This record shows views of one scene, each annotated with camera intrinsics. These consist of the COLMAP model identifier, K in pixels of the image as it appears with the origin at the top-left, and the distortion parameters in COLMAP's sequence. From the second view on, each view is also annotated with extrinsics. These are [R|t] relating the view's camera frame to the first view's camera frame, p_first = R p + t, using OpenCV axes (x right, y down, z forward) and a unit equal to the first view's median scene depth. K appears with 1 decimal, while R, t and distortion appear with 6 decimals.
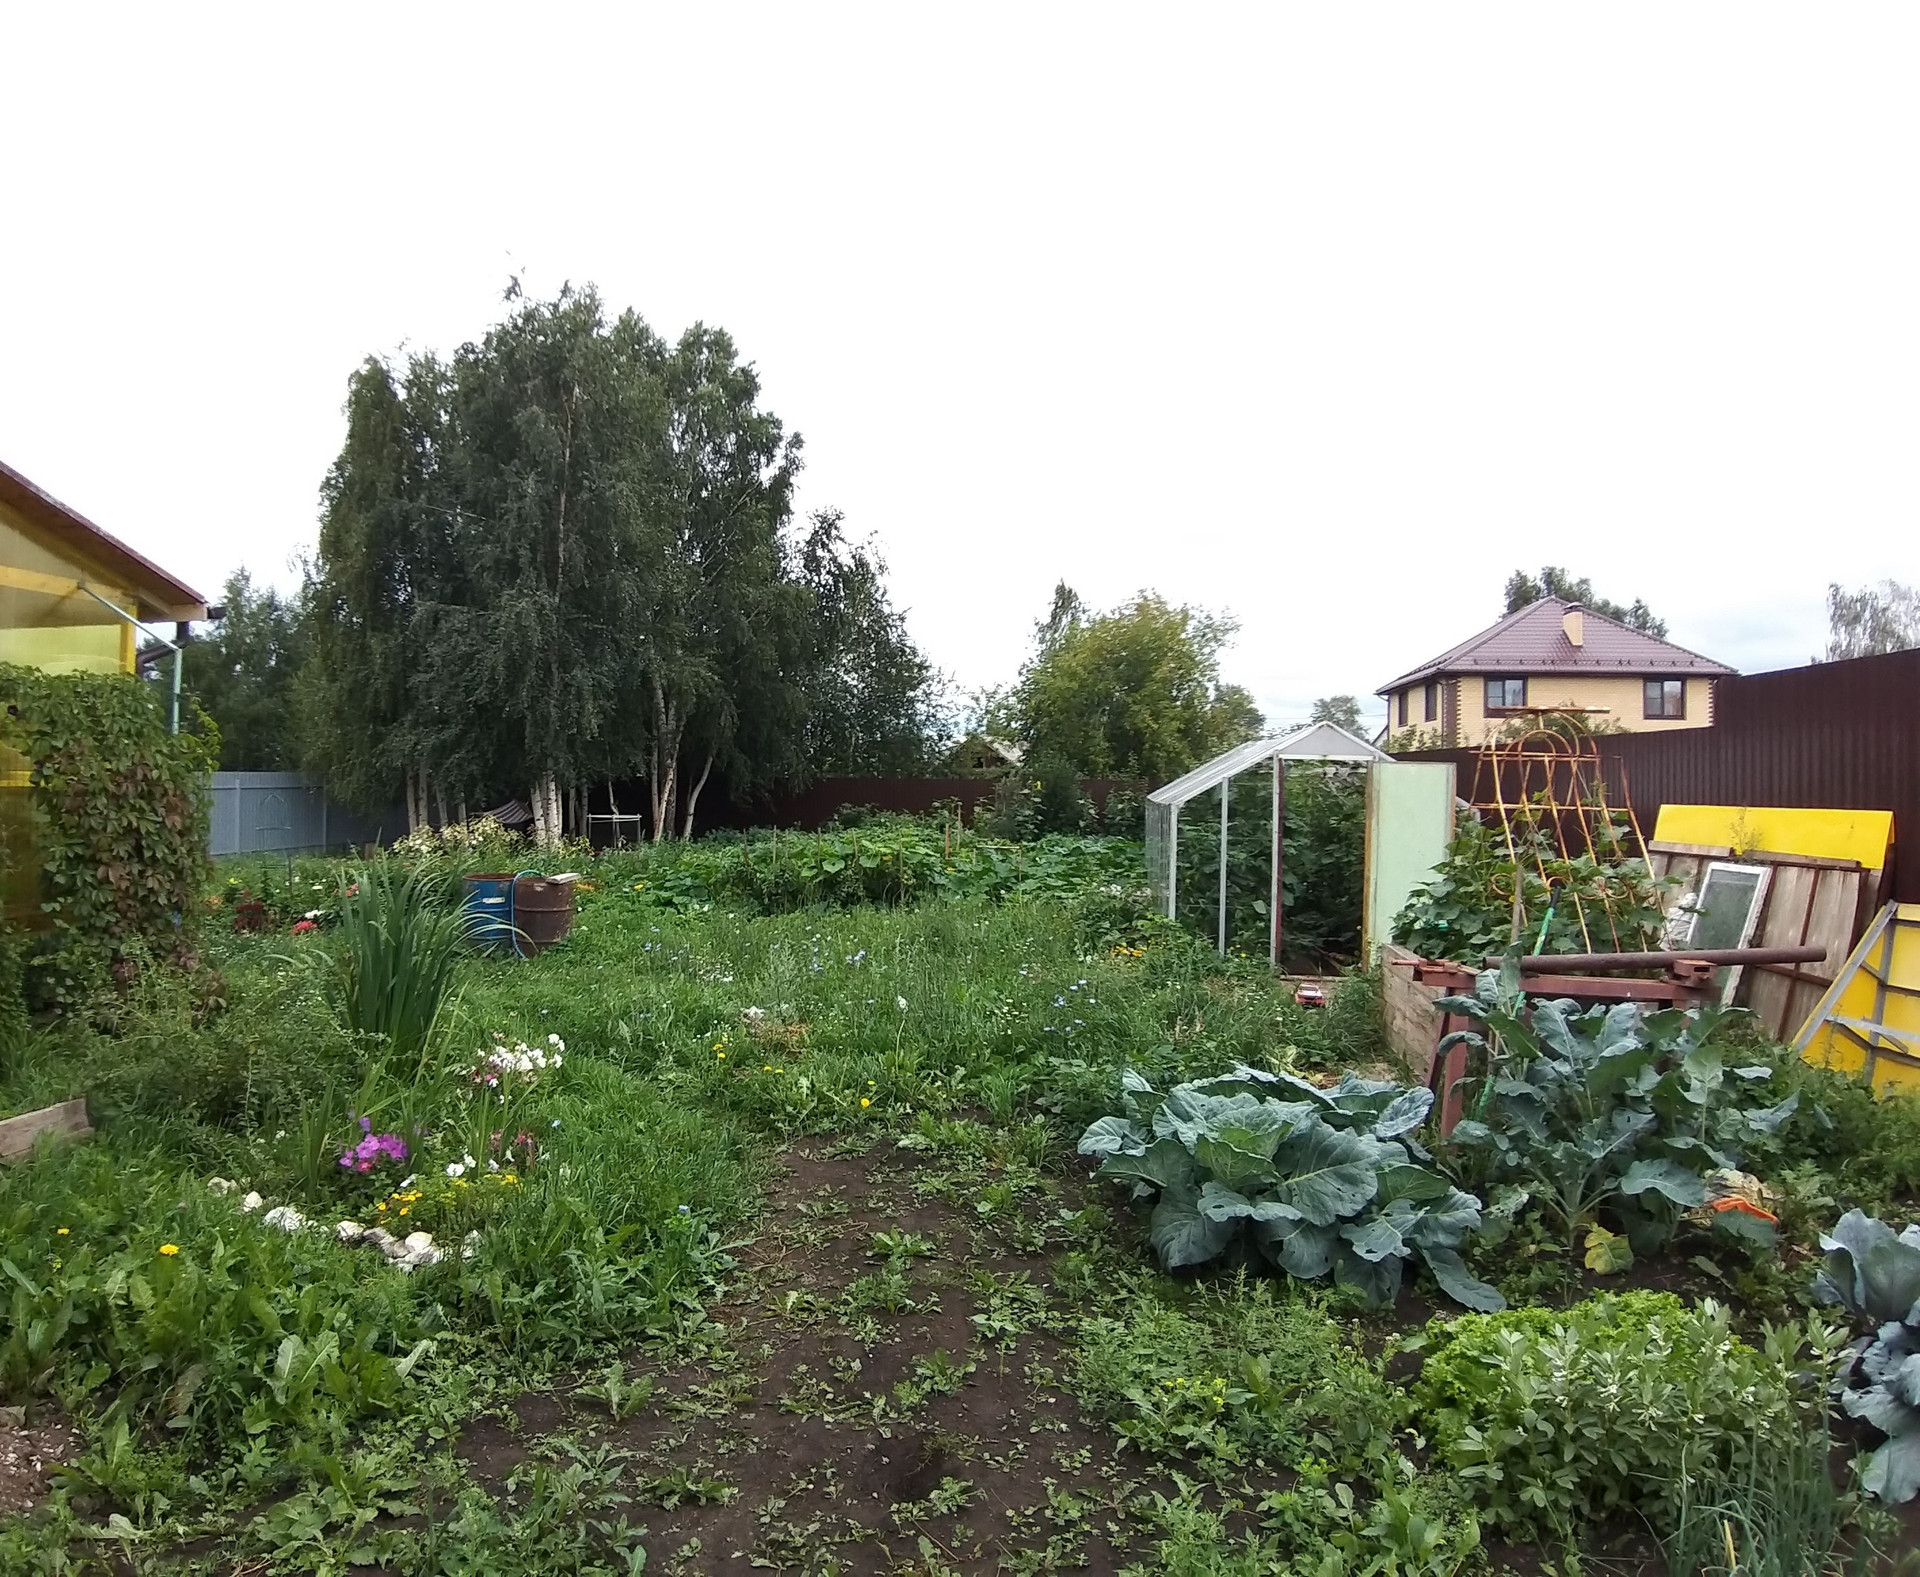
lens RADIAL K [[1095.6, 0, 960.0], [0, 1095.6, 788.5], [0, 0, 1]] dist [0.000284, 0.000169]
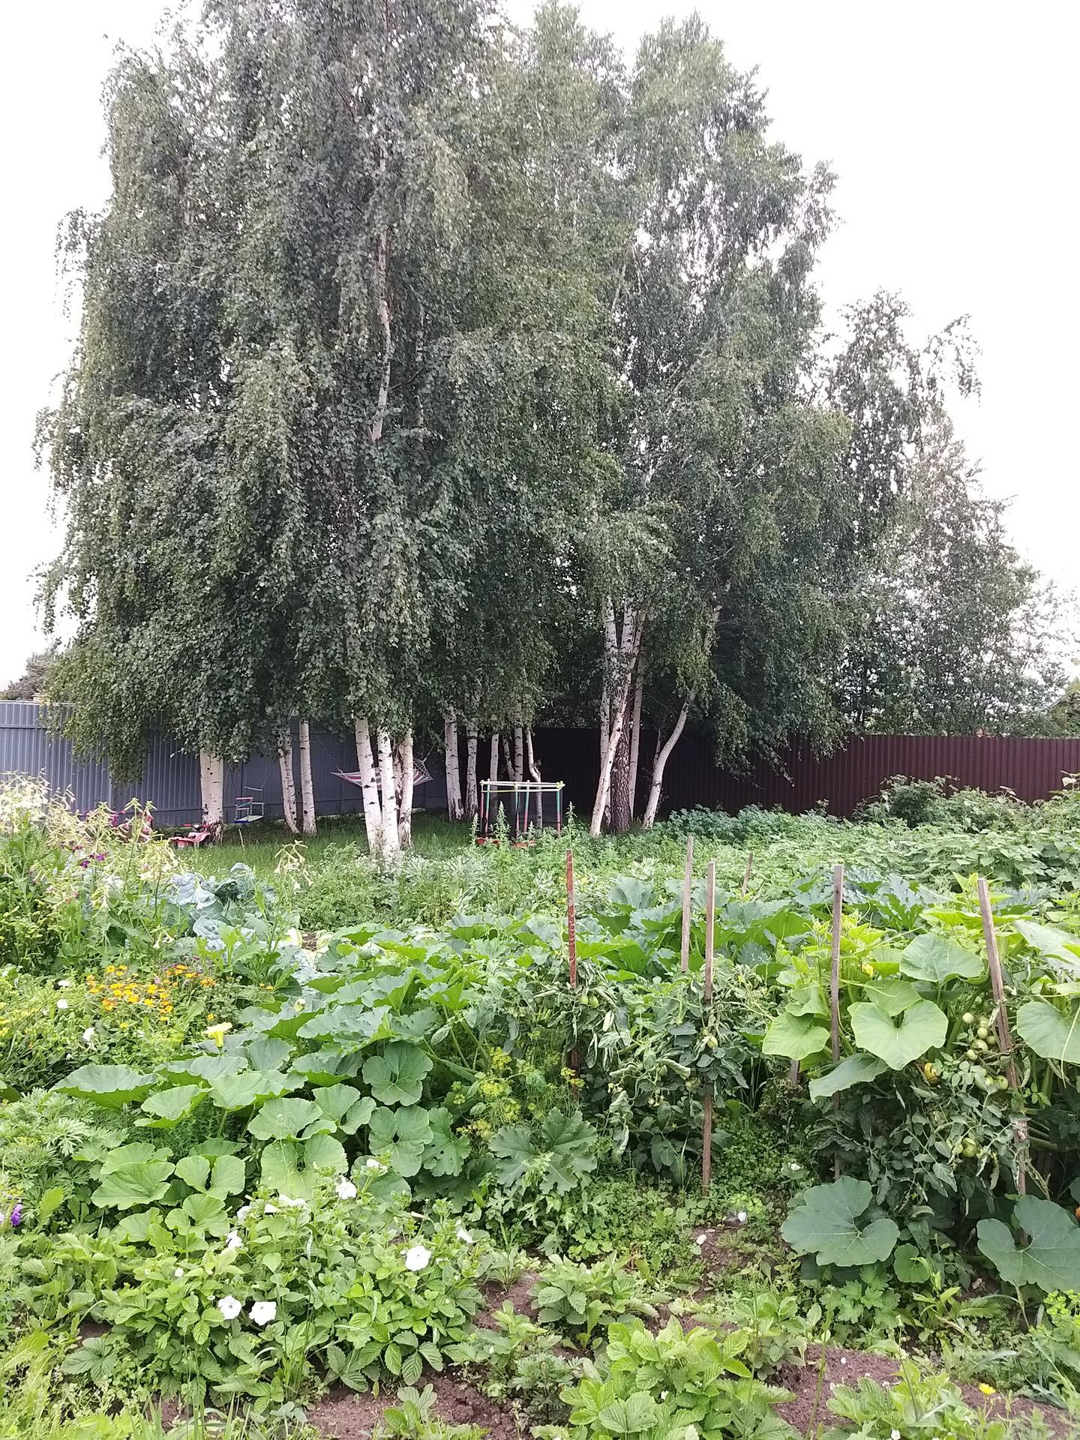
lens RADIAL K [[1106.7, 0, 439.8], [0, 1106.7, 715.1], [0, 0, 1]] dist [0.117871, -0.224373]
pose [[0.882849, 0.003882, -0.469641, -0.040186], [-0.019931, 0.999375, -0.029205, 0.003960], [0.469234, 0.035144, 0.882374, 0.330559]]
